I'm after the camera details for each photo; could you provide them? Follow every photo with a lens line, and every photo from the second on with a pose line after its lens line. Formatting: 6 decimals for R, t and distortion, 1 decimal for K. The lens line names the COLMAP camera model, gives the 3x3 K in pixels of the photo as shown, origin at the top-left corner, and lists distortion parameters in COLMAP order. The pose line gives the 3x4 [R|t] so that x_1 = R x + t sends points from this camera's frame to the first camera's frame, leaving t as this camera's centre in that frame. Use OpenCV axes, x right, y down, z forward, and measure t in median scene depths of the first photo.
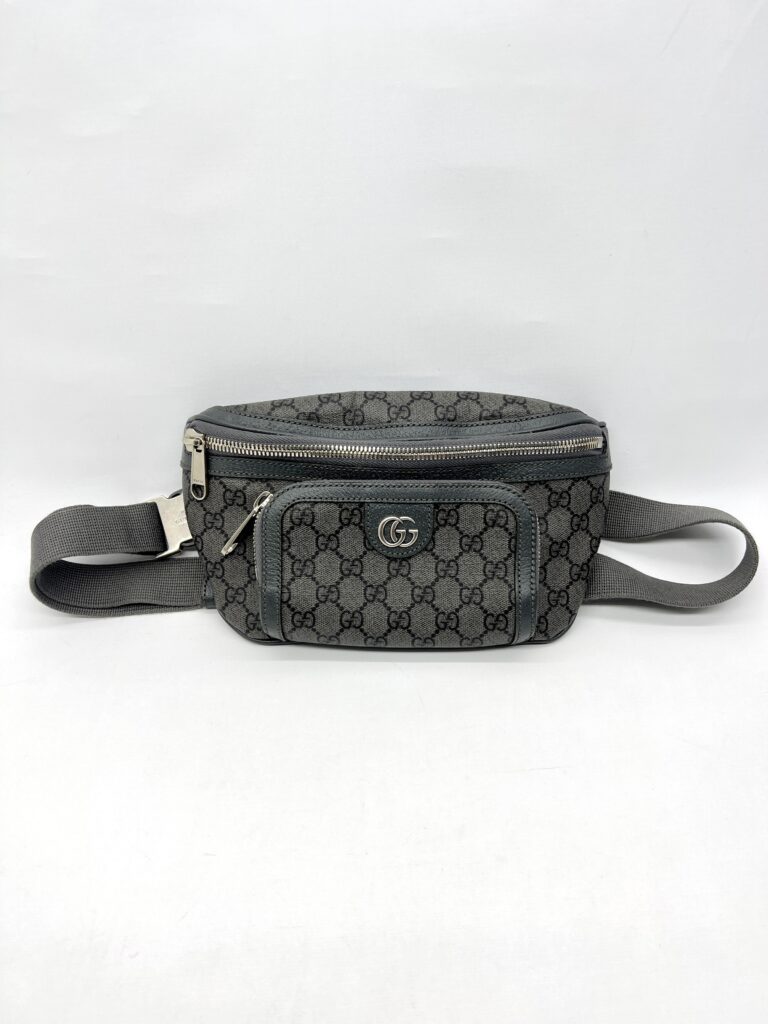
lens RADIAL K [[781.1, 0, 384.0], [0, 781.1, 512.1], [0, 0, 1]] dist [-0.039849, -0.012023]
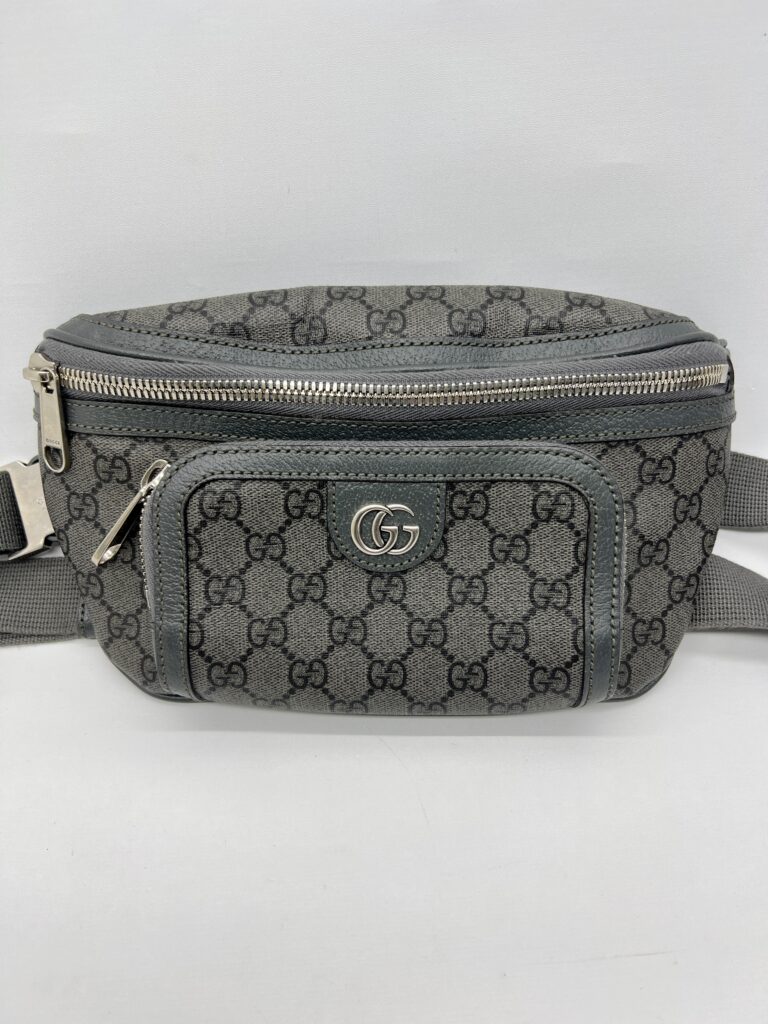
lens RADIAL K [[781.1, 0, 386.4], [0, 781.1, 513.7], [0, 0, 1]] dist [-0.039849, -0.012023]
pose [[0.999984, -0.002554, -0.005056, 0.021565], [0.003016, 0.995601, 0.093642, -0.039993], [0.004794, -0.093656, 0.995593, 0.408585]]
